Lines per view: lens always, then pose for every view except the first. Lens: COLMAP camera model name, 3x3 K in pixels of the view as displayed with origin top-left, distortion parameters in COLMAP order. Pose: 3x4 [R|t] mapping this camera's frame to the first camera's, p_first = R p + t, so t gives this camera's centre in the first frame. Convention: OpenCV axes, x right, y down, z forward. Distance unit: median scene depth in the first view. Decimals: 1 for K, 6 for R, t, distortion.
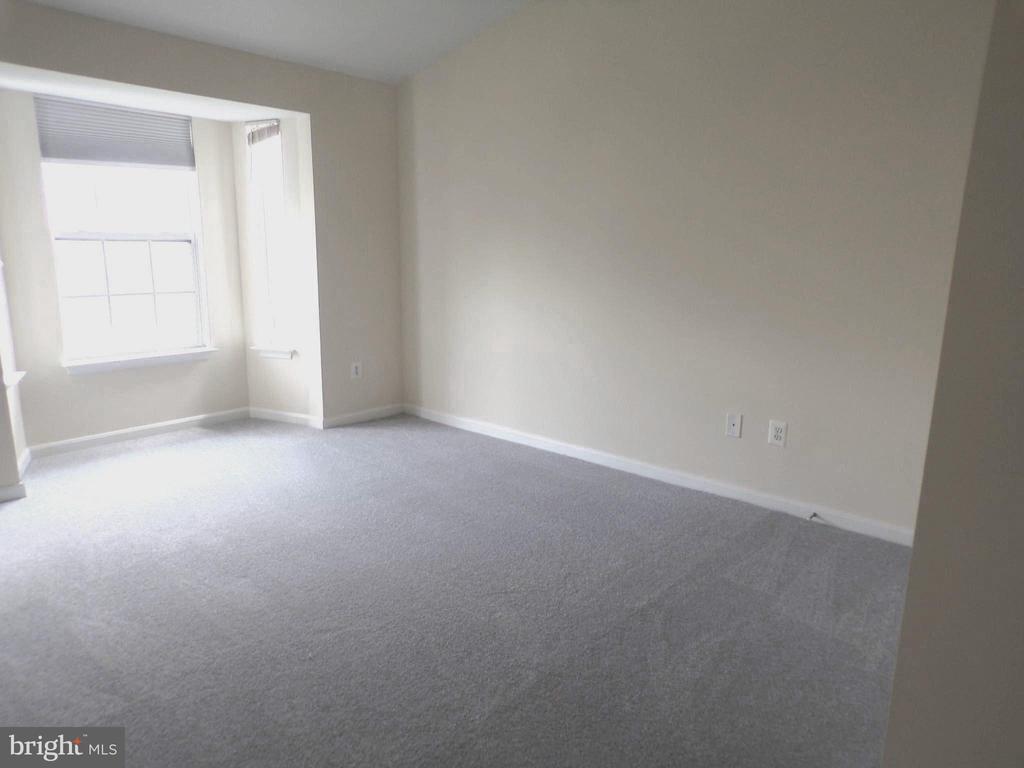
lens RADIAL K [[690.5, 0, 511.8], [0, 690.5, 392.1], [0, 0, 1]] dist [0.002289, 0.002910]
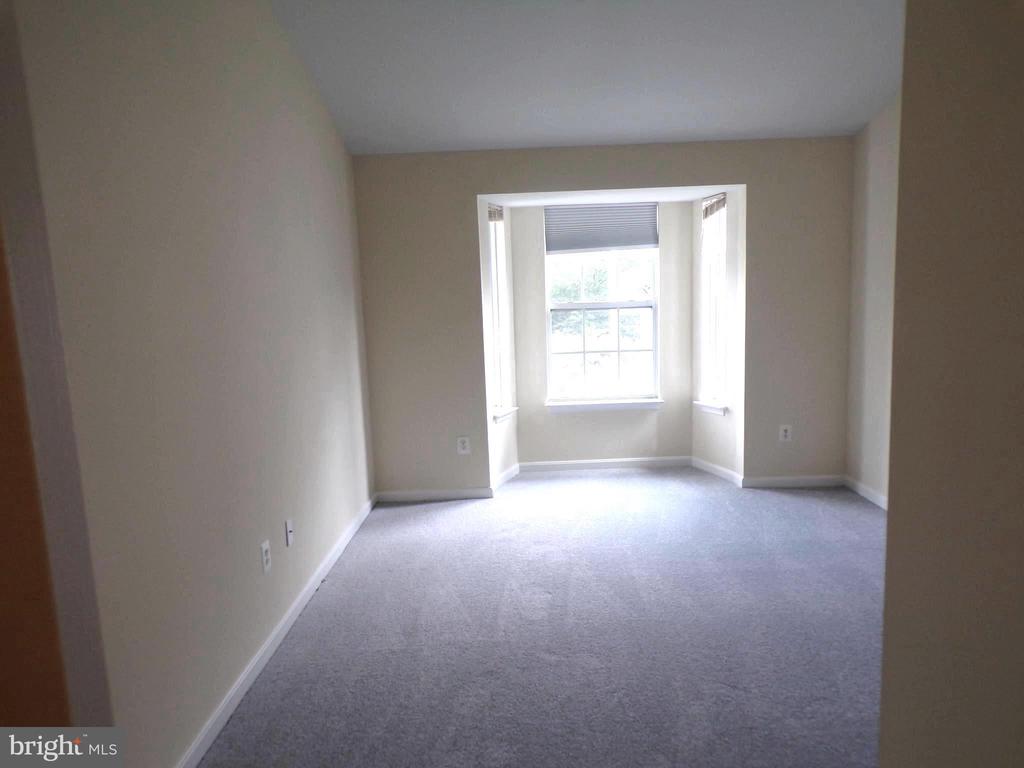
lens RADIAL K [[690.5, 0, 511.8], [0, 690.5, 392.1], [0, 0, 1]] dist [0.002289, 0.002910]
pose [[0.656911, 0.065626, -0.751106, 0.264677], [-0.116555, 0.993068, -0.015171, -0.031810], [0.744904, 0.097511, 0.660007, 0.073467]]
